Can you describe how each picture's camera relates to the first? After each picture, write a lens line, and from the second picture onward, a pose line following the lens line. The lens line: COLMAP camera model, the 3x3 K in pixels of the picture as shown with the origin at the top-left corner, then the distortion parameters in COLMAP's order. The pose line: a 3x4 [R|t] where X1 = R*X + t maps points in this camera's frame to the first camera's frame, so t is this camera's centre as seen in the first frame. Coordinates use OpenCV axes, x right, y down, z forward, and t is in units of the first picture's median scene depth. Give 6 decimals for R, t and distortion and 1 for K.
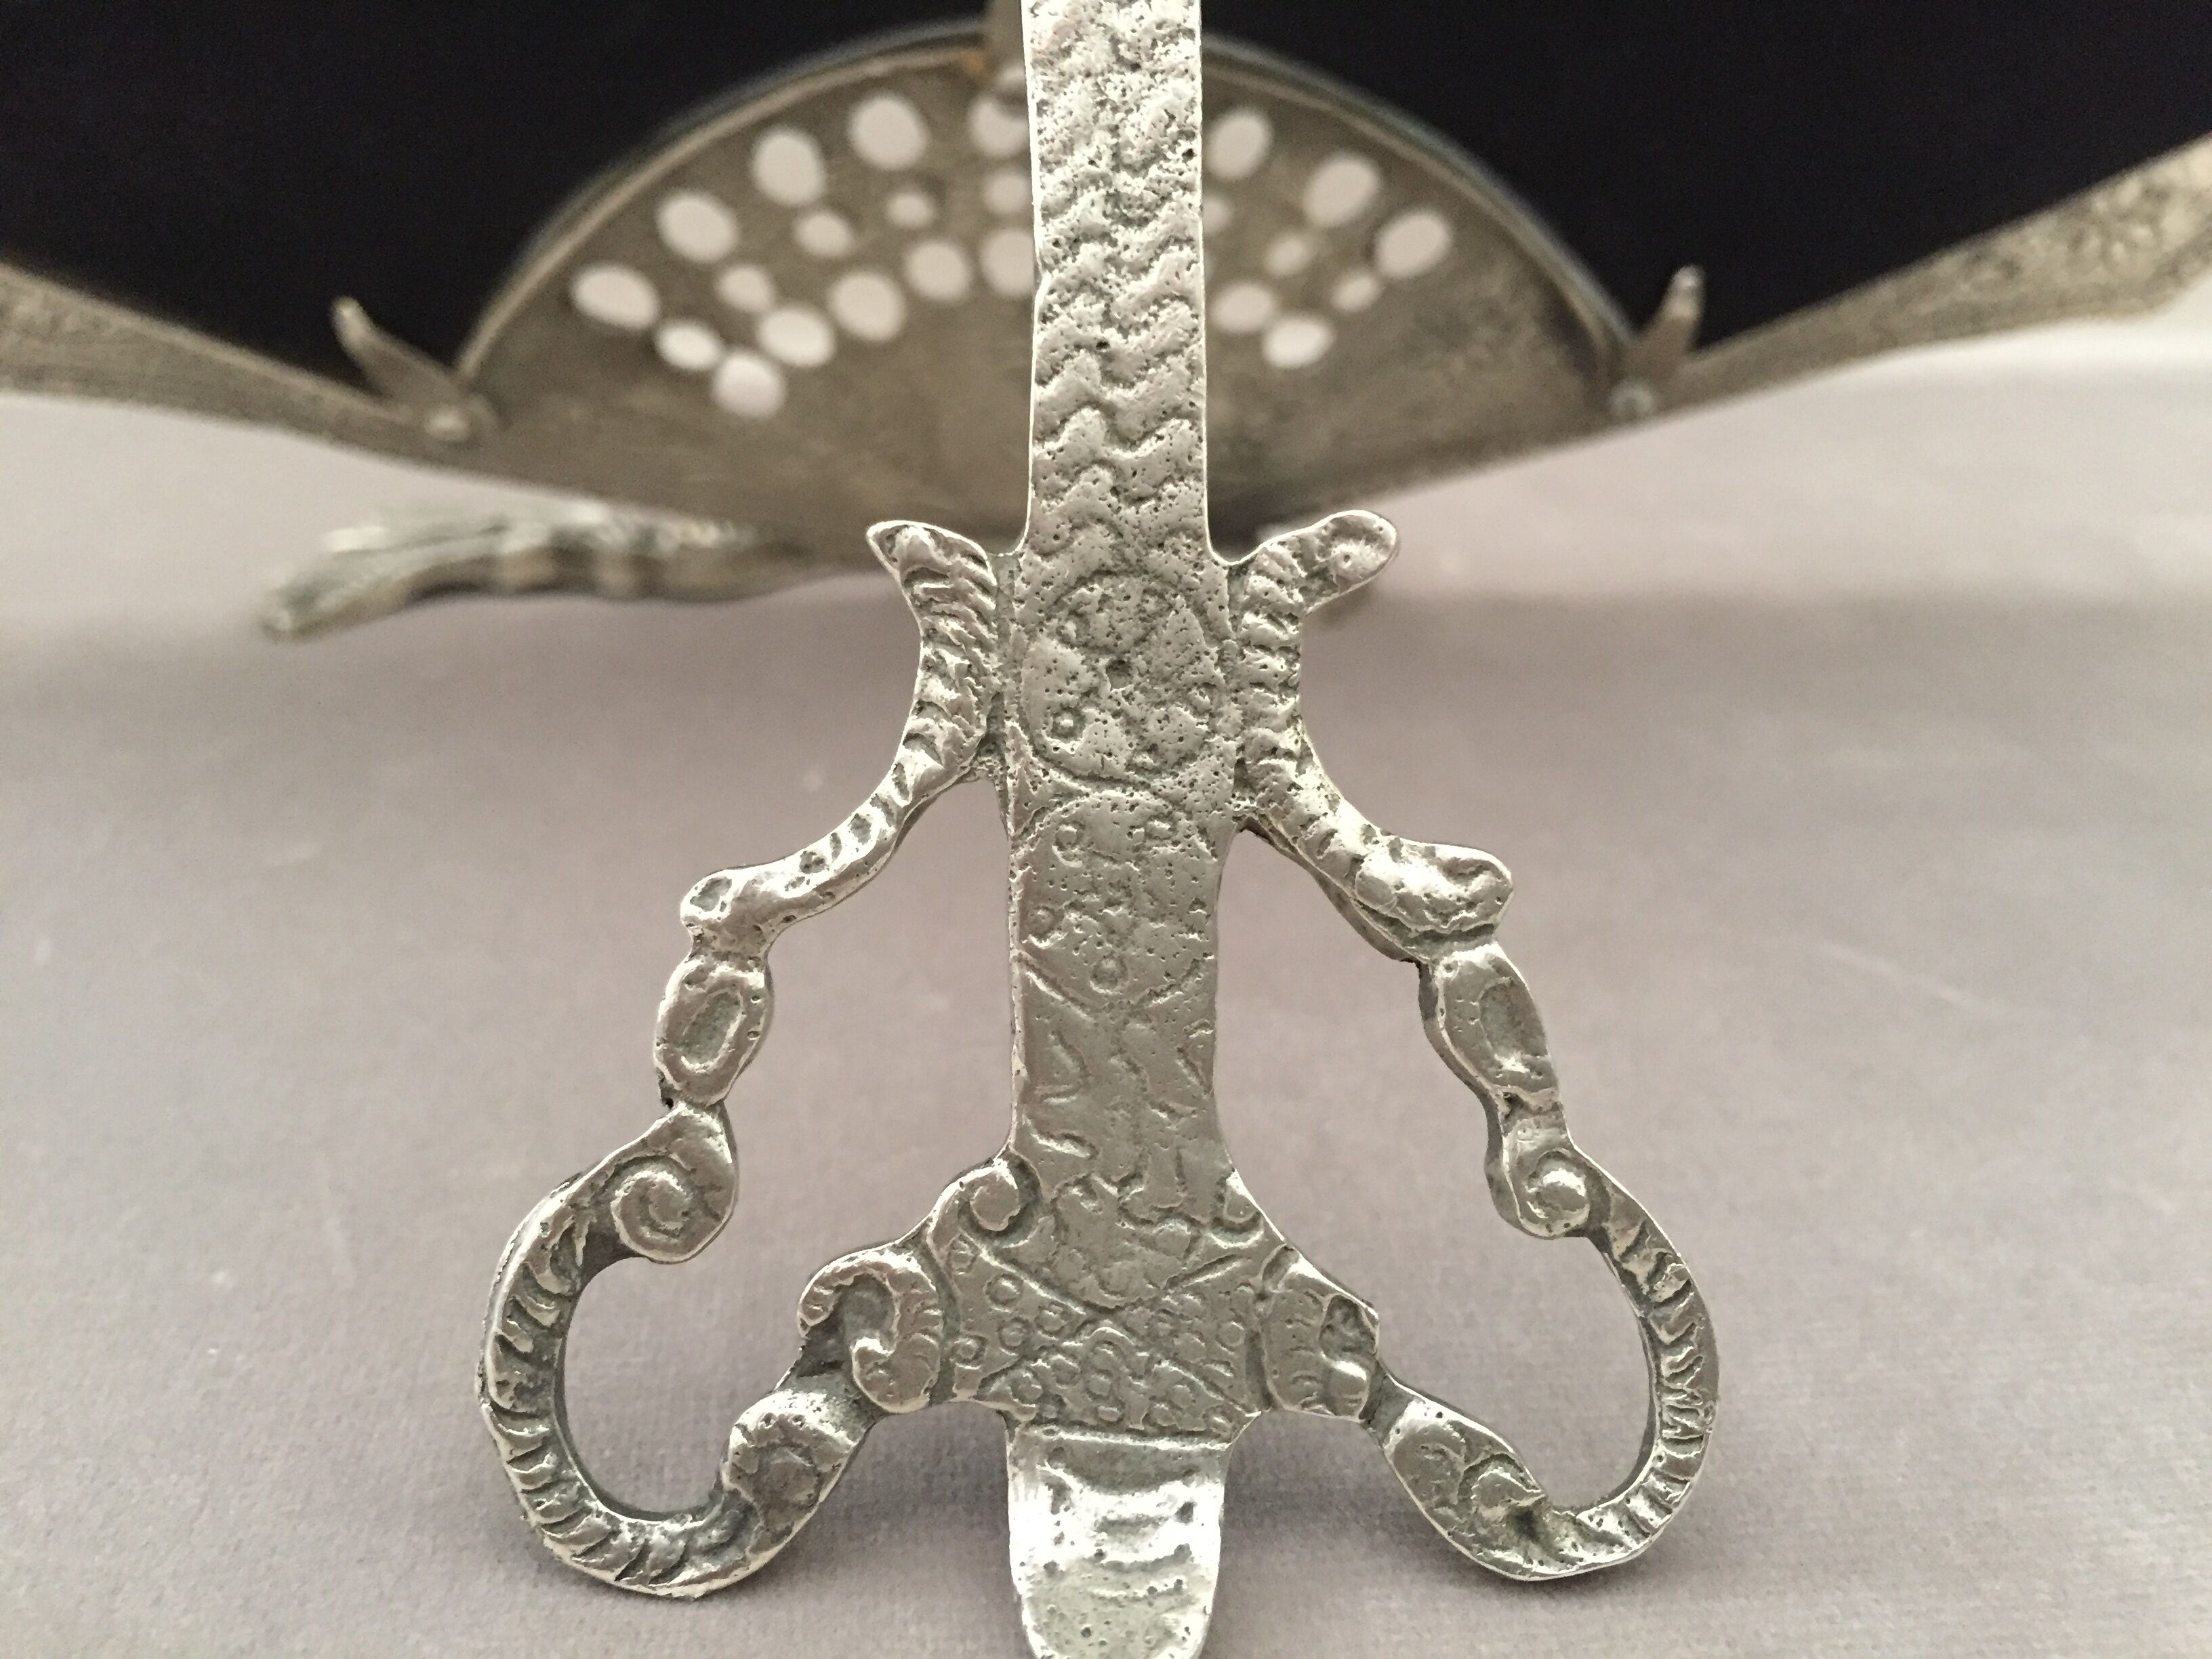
lens RADIAL K [[1977.9, 0, 1106.0], [0, 1977.9, 829.5], [0, 0, 1]] dist [0.067825, -0.147450]
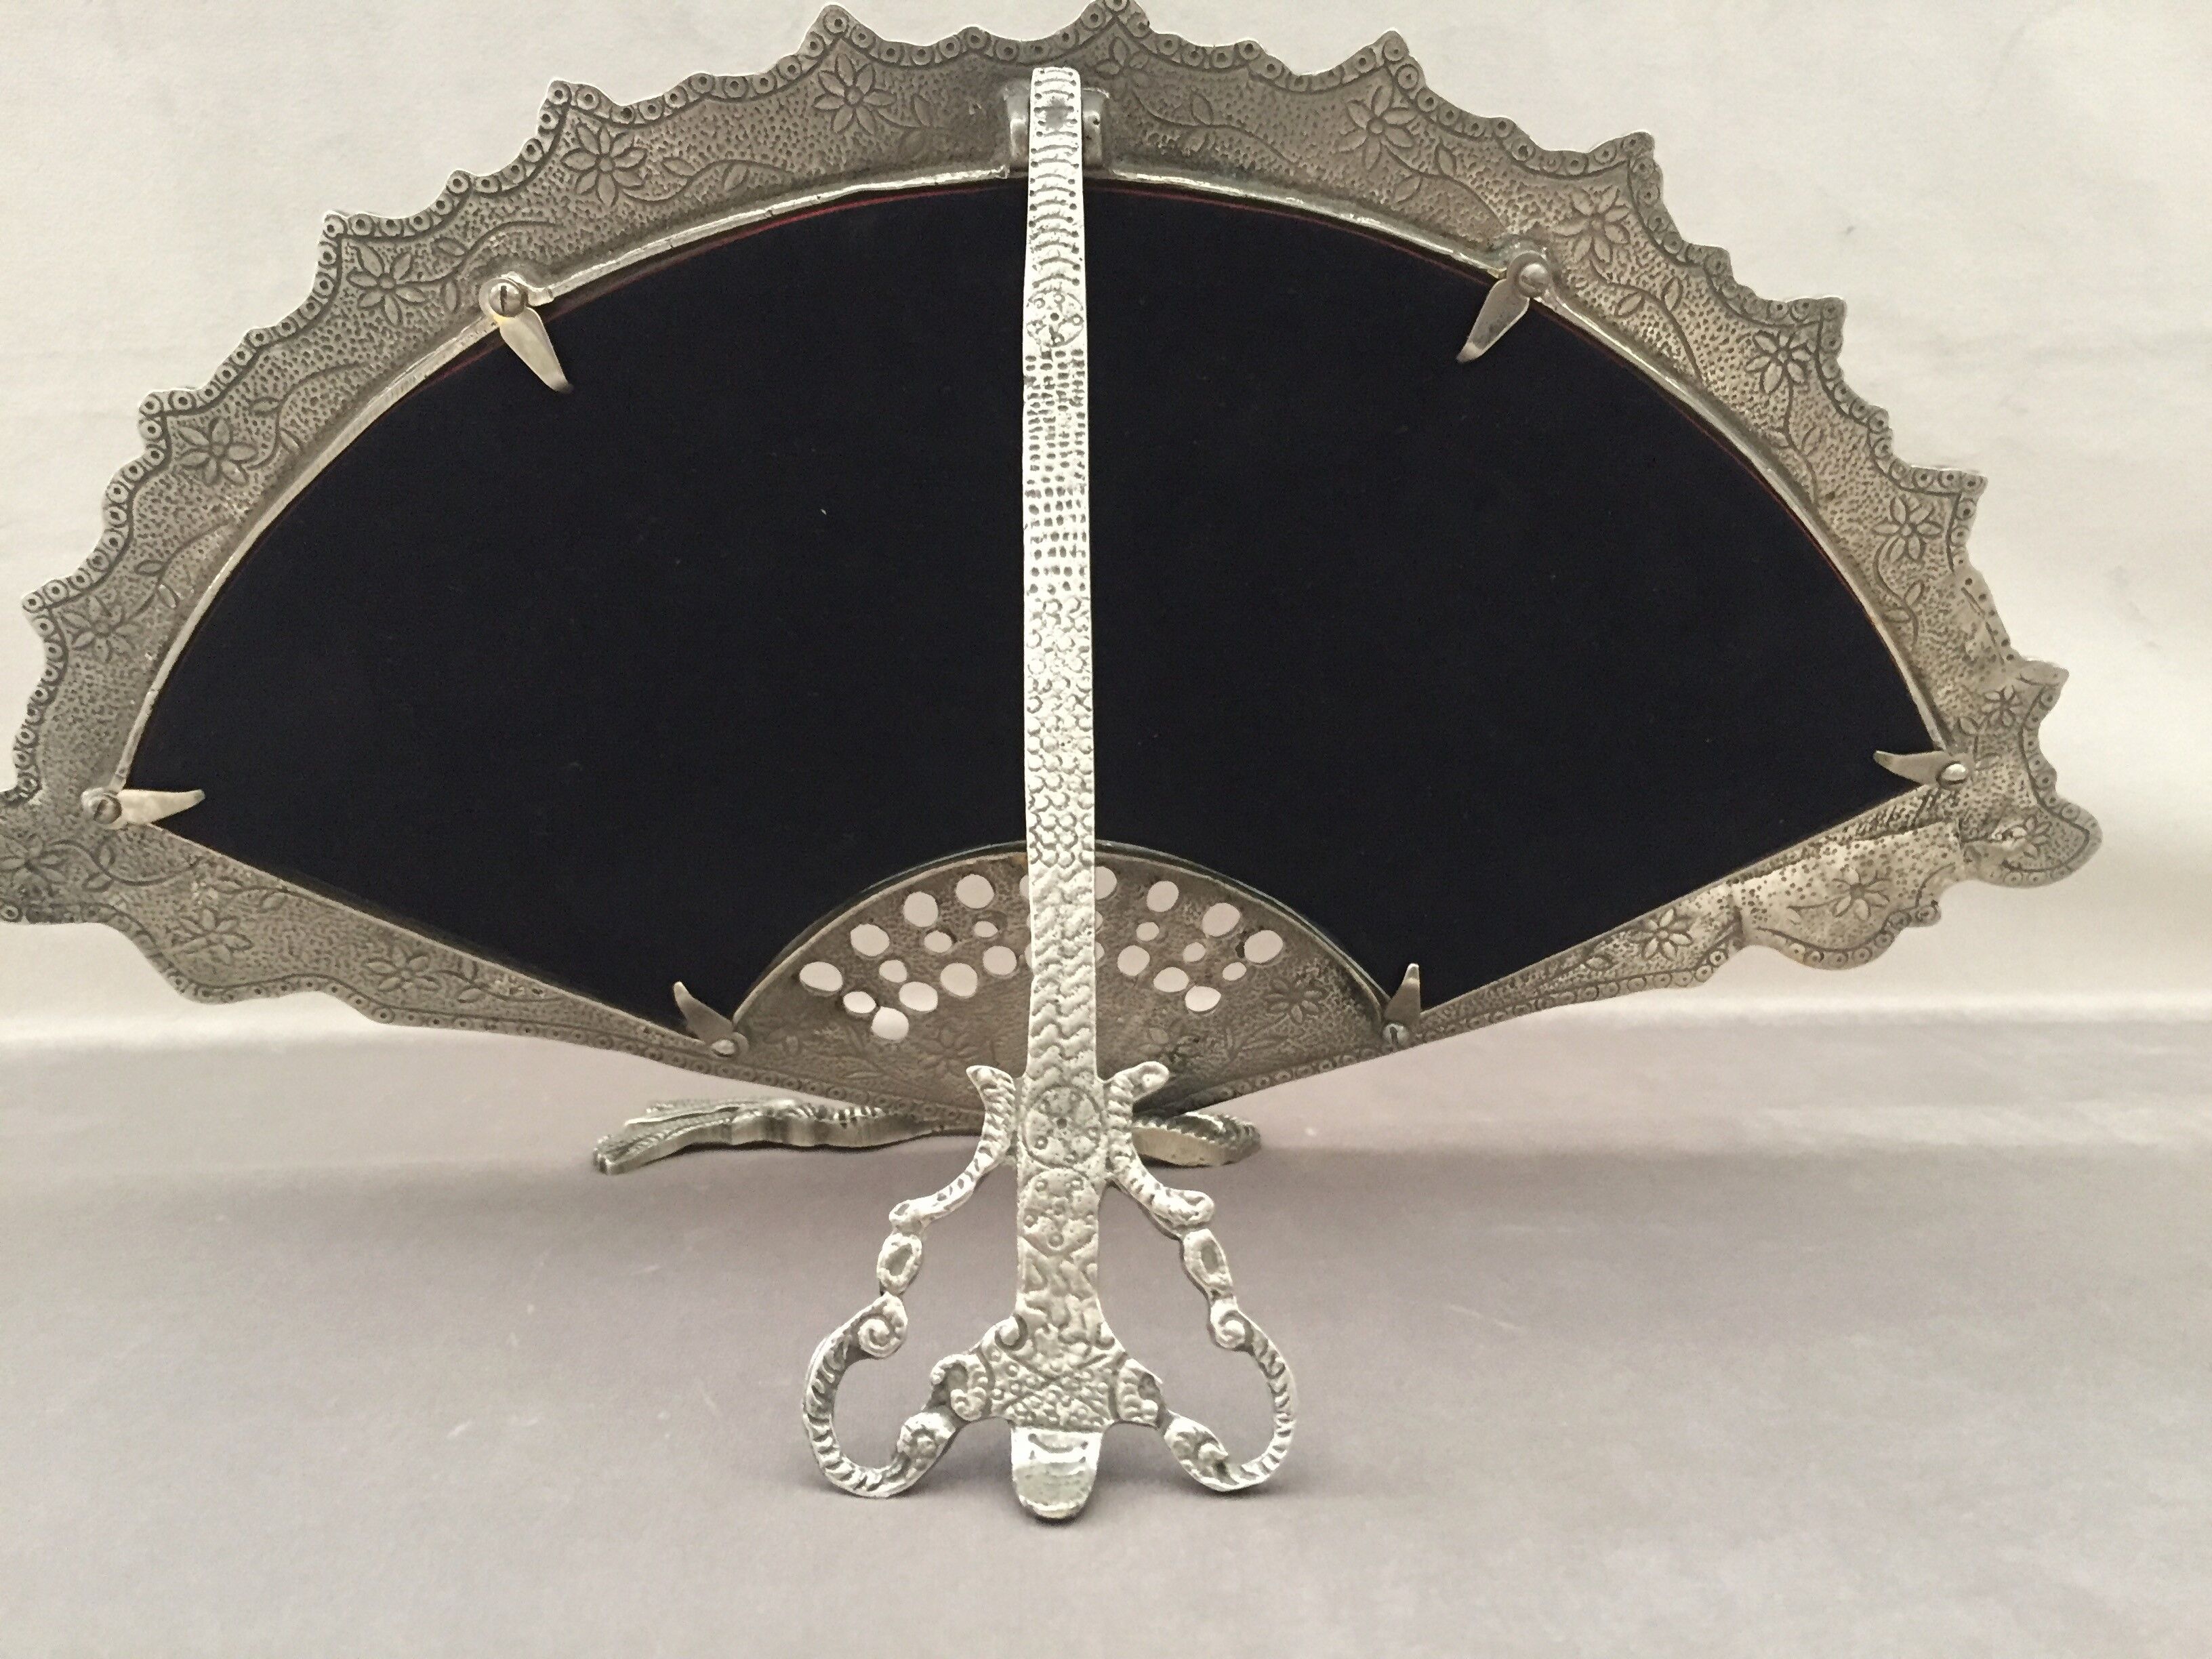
lens RADIAL K [[1977.9, 0, 1106.0], [0, 1977.9, 829.5], [0, 0, 1]] dist [0.067825, -0.147450]
pose [[0.999499, -0.005226, -0.031206, 0.148161], [-0.005040, 0.947377, -0.320080, 0.385835], [0.031236, 0.320077, 0.946877, -1.583216]]
